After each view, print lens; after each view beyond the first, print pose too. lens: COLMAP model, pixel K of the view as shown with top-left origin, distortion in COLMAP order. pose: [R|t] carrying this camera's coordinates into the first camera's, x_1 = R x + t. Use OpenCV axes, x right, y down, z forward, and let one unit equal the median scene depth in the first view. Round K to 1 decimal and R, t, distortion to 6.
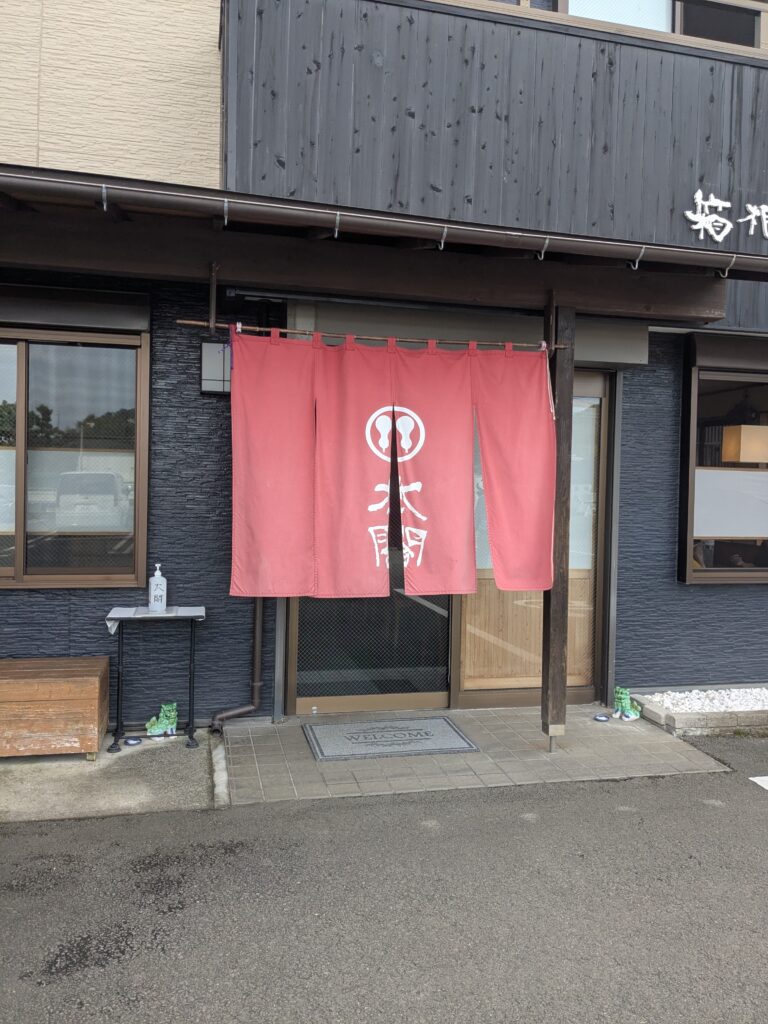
lens RADIAL K [[820.4, 0, 384.0], [0, 820.4, 512.0], [0, 0, 1]] dist [0.020173, -0.078776]
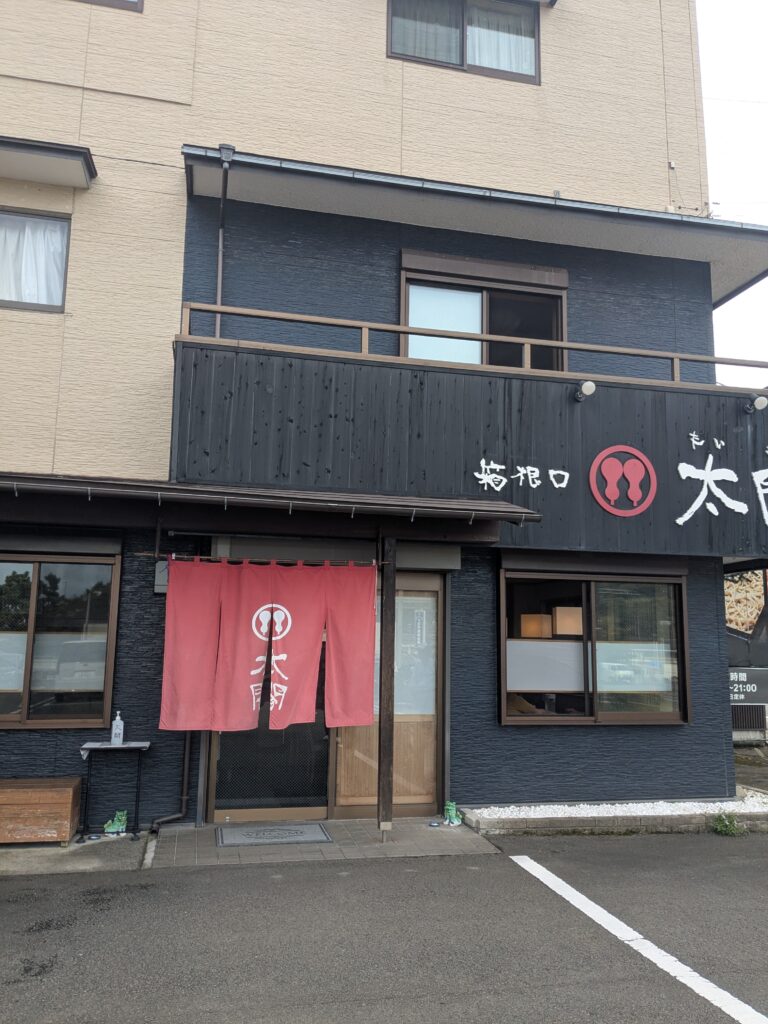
lens RADIAL K [[820.4, 0, 384.0], [0, 820.4, 512.0], [0, 0, 1]] dist [0.020173, -0.078776]
pose [[0.999938, -0.009845, -0.005149, 0.211695], [0.008638, 0.980367, -0.196993, 0.007603], [0.006987, 0.196936, 0.980391, -0.509556]]
